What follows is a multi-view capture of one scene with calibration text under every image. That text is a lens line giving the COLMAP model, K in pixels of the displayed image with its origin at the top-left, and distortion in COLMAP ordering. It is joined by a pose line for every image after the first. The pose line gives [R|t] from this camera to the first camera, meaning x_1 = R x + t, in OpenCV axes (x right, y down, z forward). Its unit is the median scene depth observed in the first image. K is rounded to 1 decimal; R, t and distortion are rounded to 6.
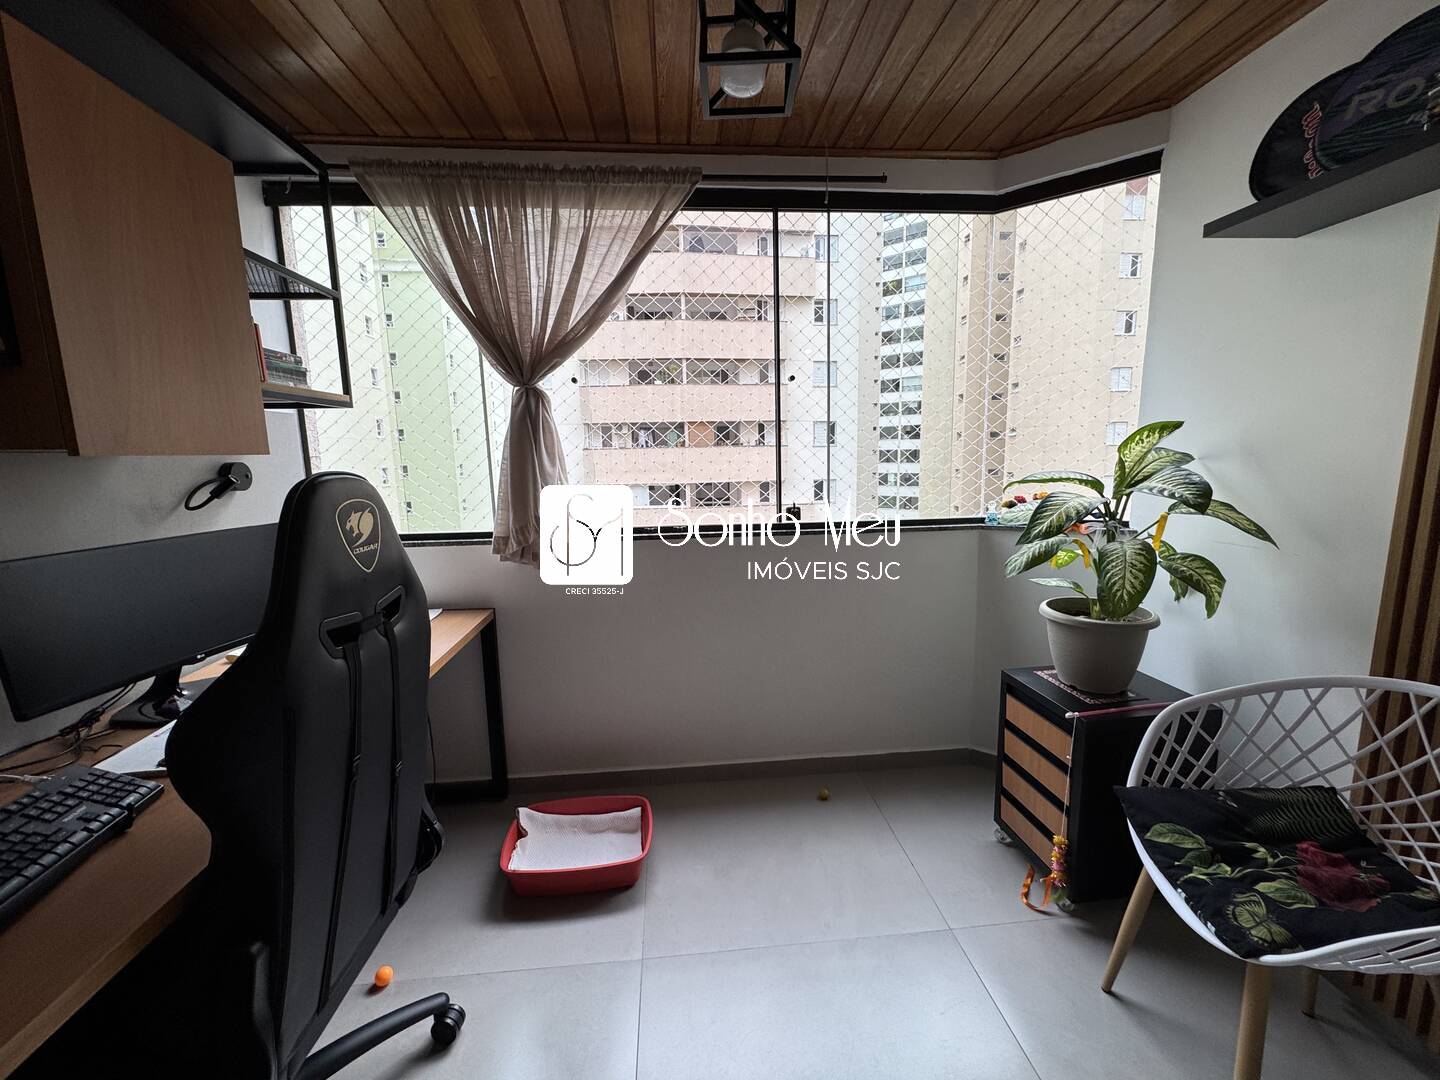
lens RADIAL K [[571.7, 0, 723.2], [0, 571.7, 538.3], [0, 0, 1]] dist [-0.002567, 0.000328]
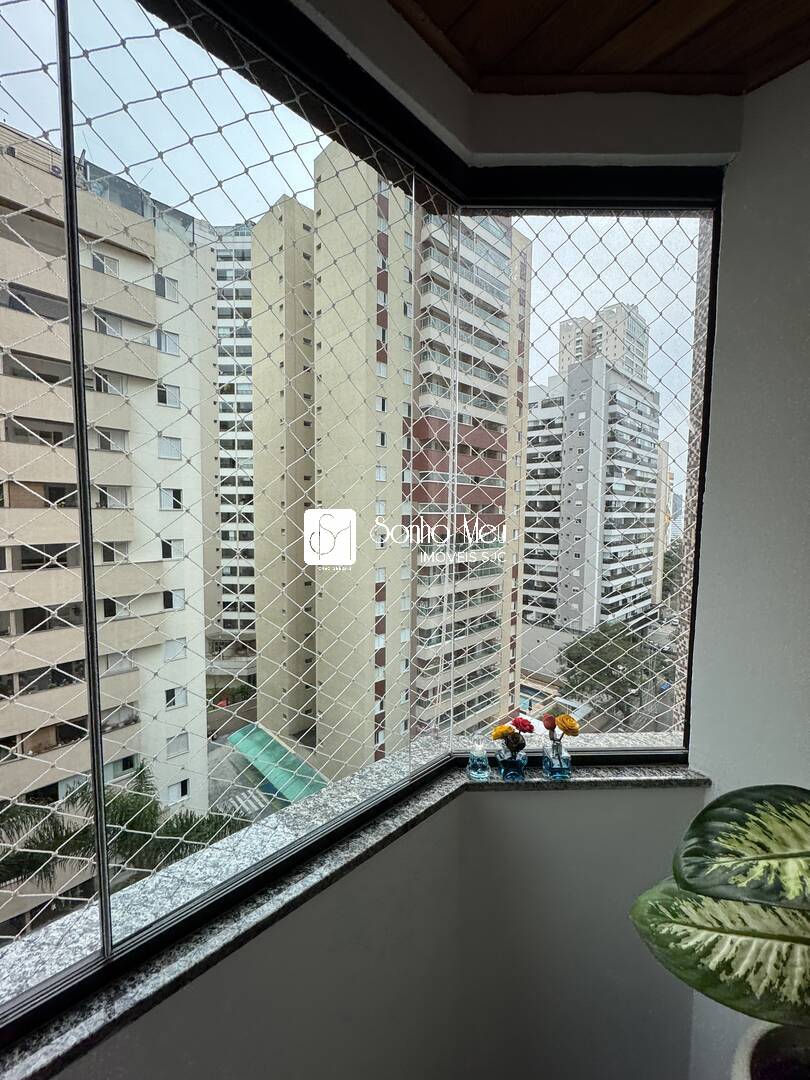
lens RADIAL K [[428.8, 0, 402.1], [0, 428.8, 543.4], [0, 0, 1]] dist [-0.002567, 0.000328]
pose [[0.787335, -0.014802, 0.616348, 0.208775], [0.064088, 0.996261, -0.057941, -0.271263], [-0.613186, 0.085120, 0.785339, 0.871572]]
